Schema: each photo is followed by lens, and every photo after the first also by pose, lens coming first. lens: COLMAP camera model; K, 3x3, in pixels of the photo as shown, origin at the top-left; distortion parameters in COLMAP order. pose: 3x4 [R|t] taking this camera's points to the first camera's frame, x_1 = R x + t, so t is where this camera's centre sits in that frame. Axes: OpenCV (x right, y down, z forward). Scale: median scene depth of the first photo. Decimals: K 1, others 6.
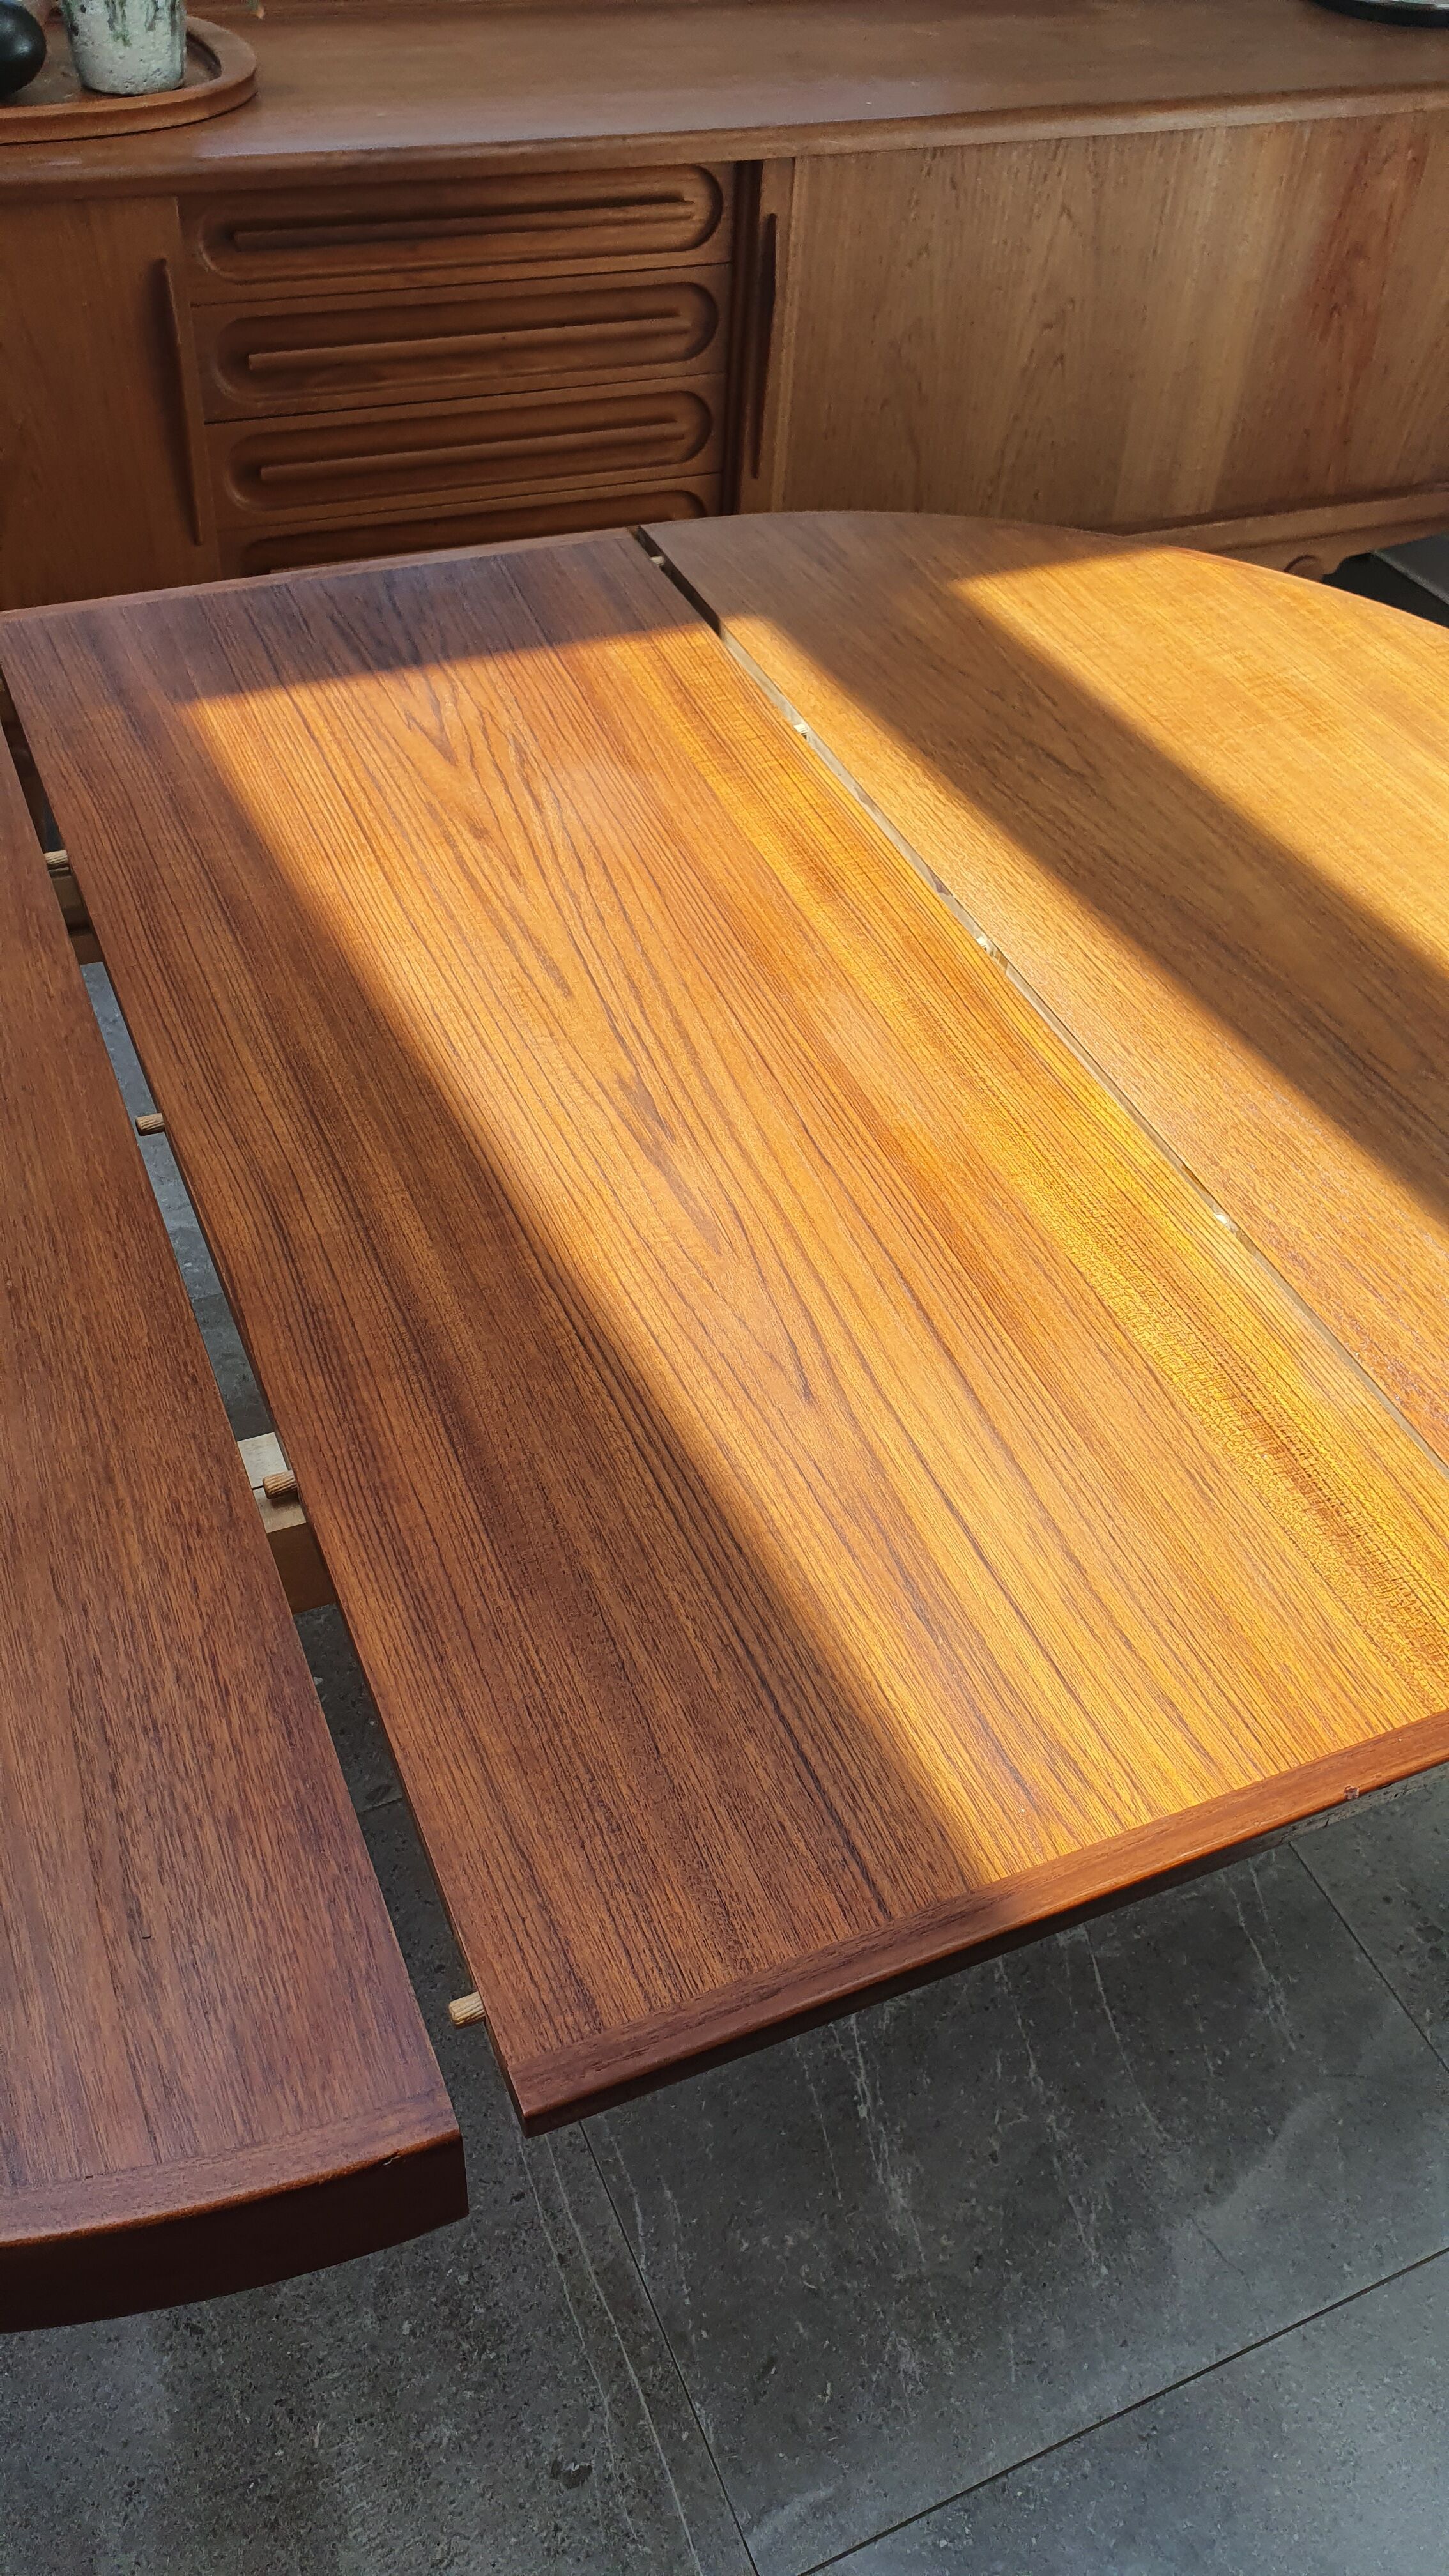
lens RADIAL K [[2040.8, 0, 722.5], [0, 2040.8, 1313.9], [0, 0, 1]] dist [-0.014785, 0.051462]
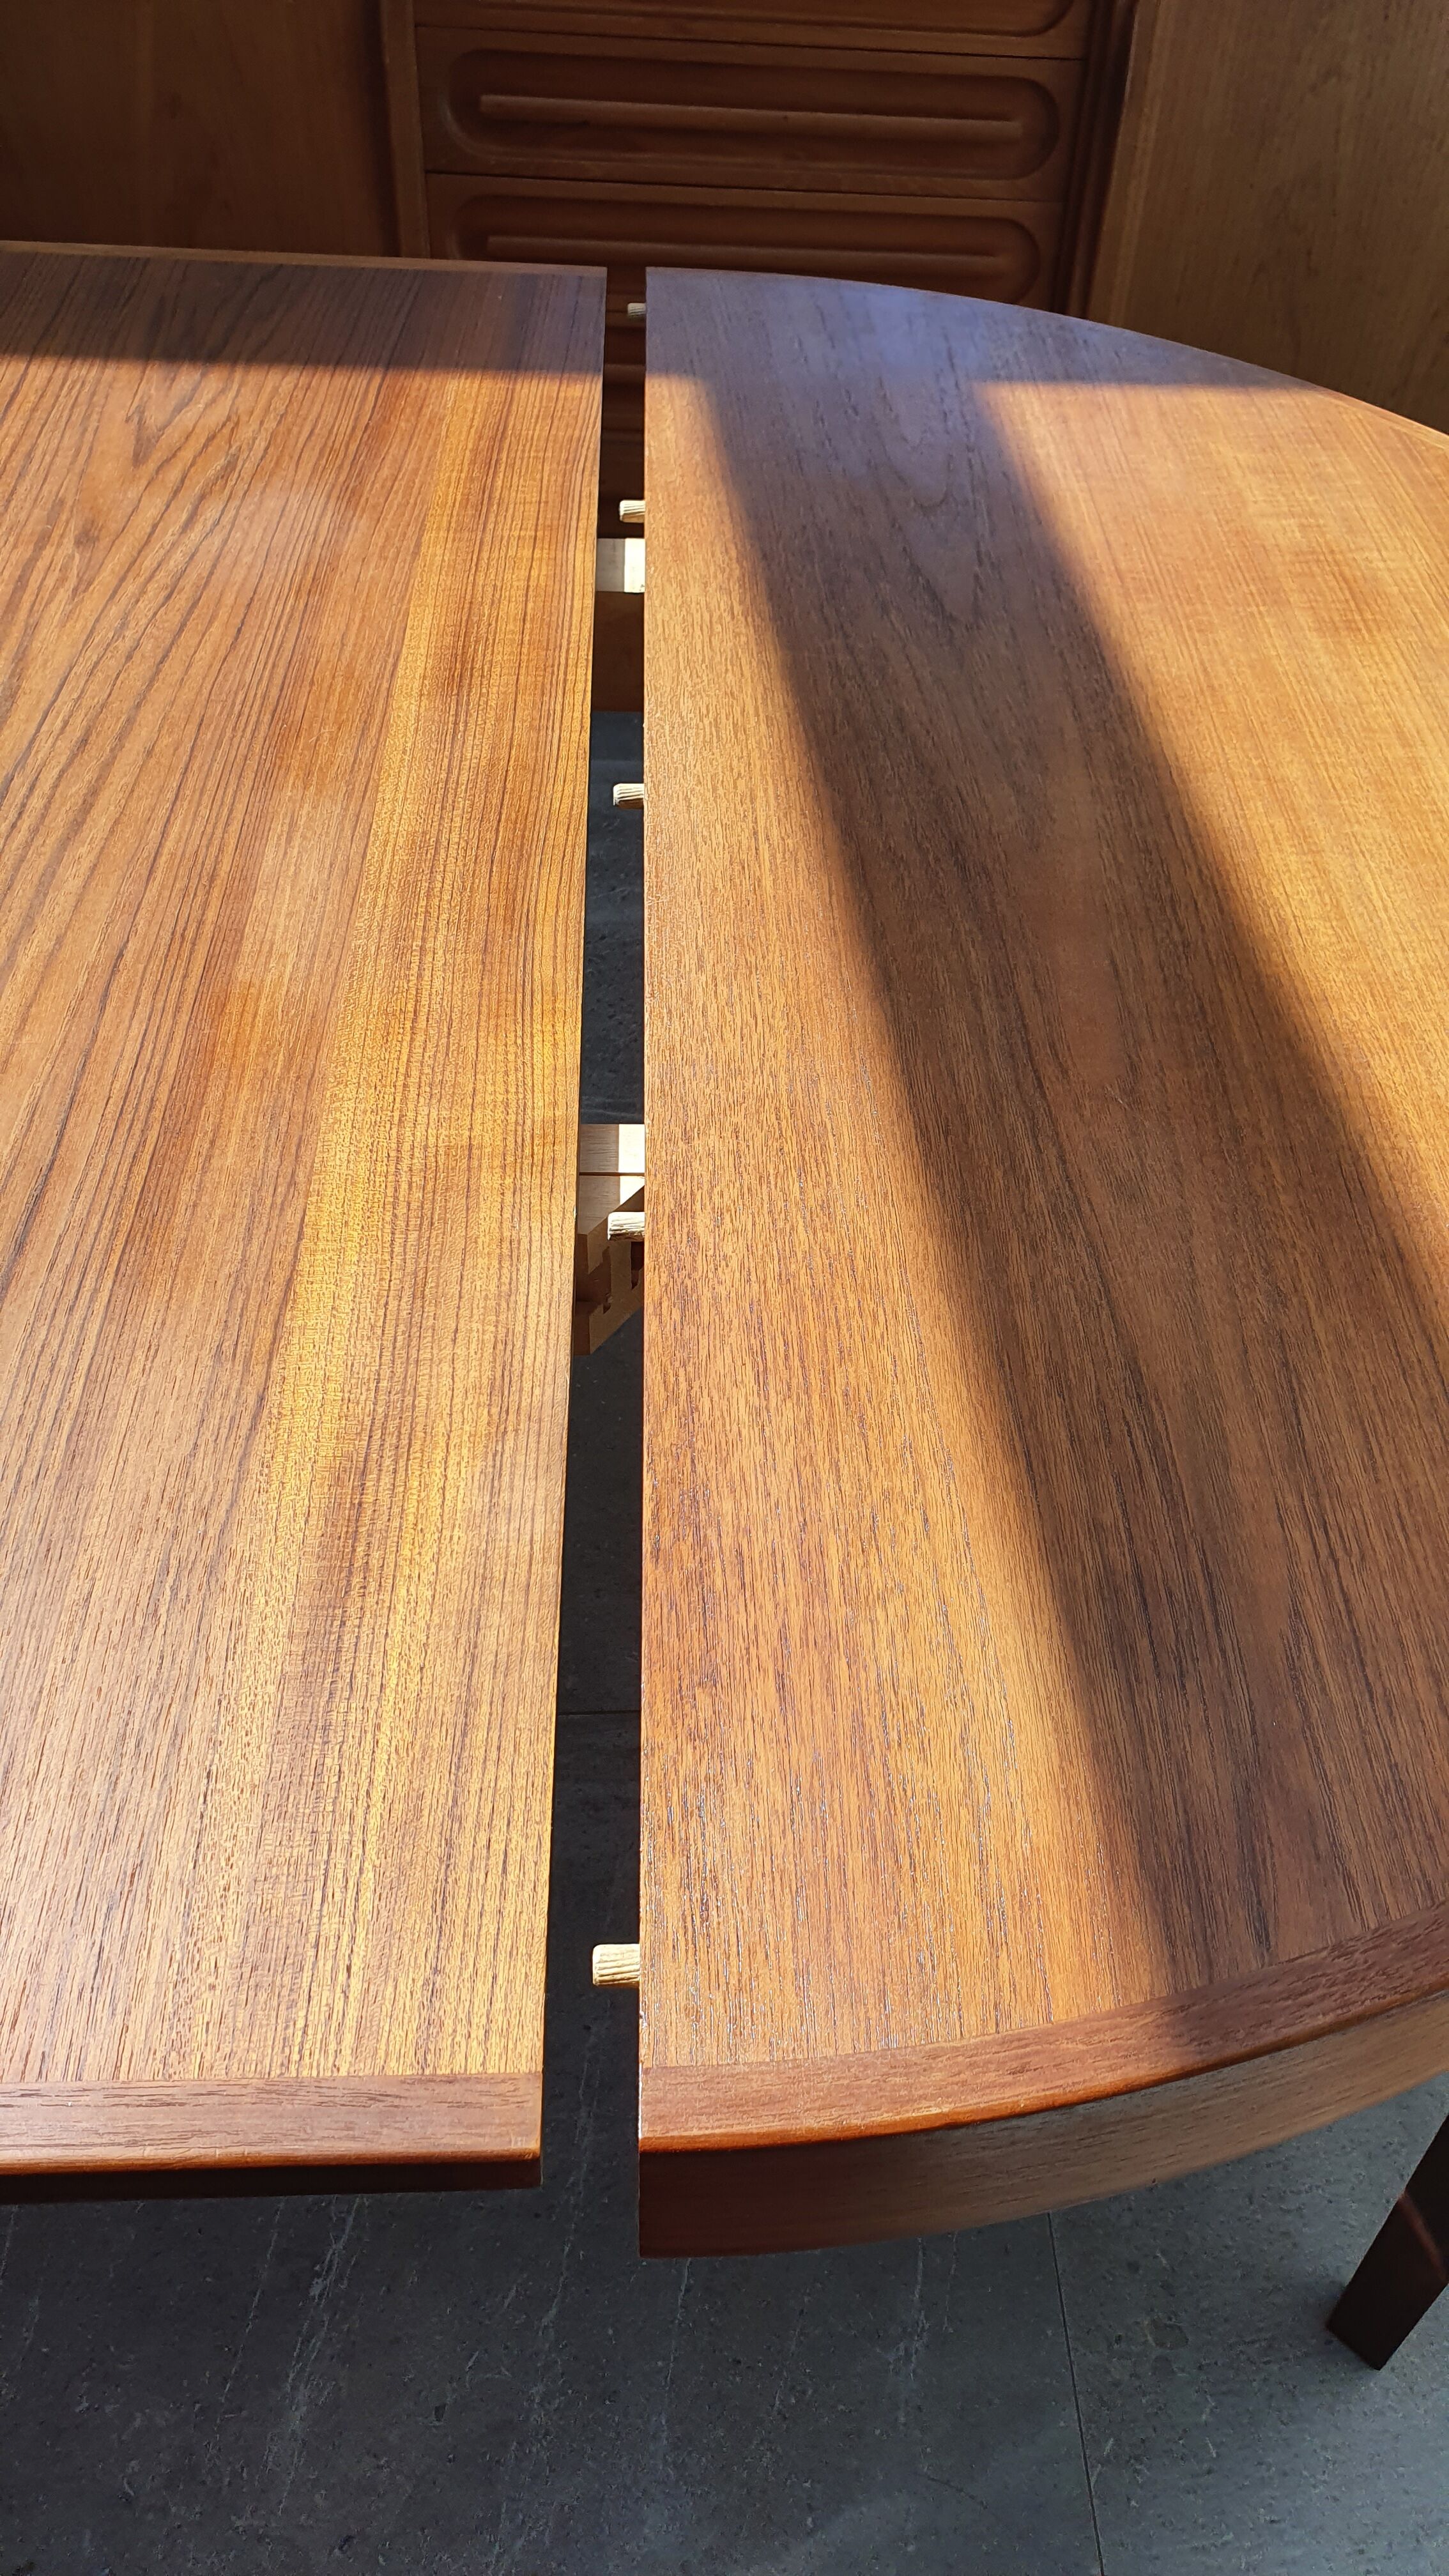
lens RADIAL K [[2040.8, 0, 722.5], [0, 2040.8, 1313.9], [0, 0, 1]] dist [-0.014785, 0.051462]
pose [[0.934779, 0.249418, -0.252941, 0.313679], [-0.247356, 0.968080, 0.040455, -0.036861], [0.254957, 0.024750, 0.966636, 0.276908]]
